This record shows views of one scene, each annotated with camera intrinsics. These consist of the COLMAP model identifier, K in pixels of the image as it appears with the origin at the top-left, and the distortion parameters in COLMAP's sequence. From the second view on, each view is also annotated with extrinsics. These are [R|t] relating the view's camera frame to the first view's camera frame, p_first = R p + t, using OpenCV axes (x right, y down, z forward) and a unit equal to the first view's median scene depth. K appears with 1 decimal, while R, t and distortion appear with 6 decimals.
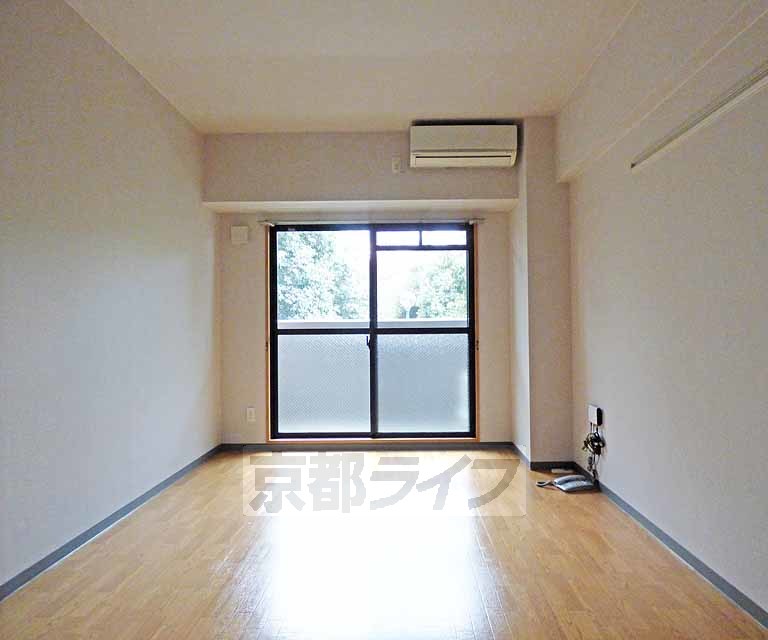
lens RADIAL K [[502.5, 0, 383.4], [0, 502.5, 321.4], [0, 0, 1]] dist [0.002832, 0.000464]
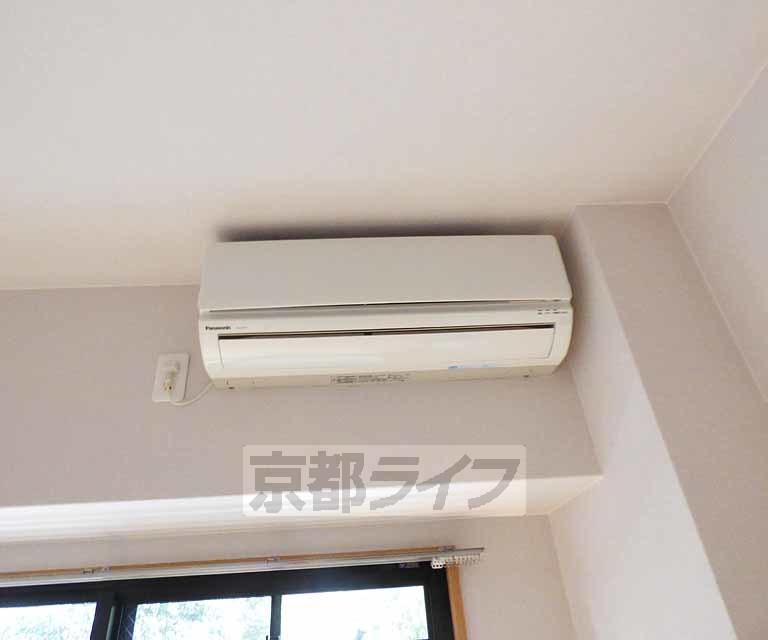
lens RADIAL K [[502.5, 0, 380.9], [0, 502.5, 320.3], [0, 0, 1]] dist [0.002832, 0.000464]
pose [[0.993905, -0.005852, 0.110089, 0.118003], [0.063138, 0.848815, -0.524907, -0.178368], [-0.090374, 0.528658, 0.844010, 0.730639]]
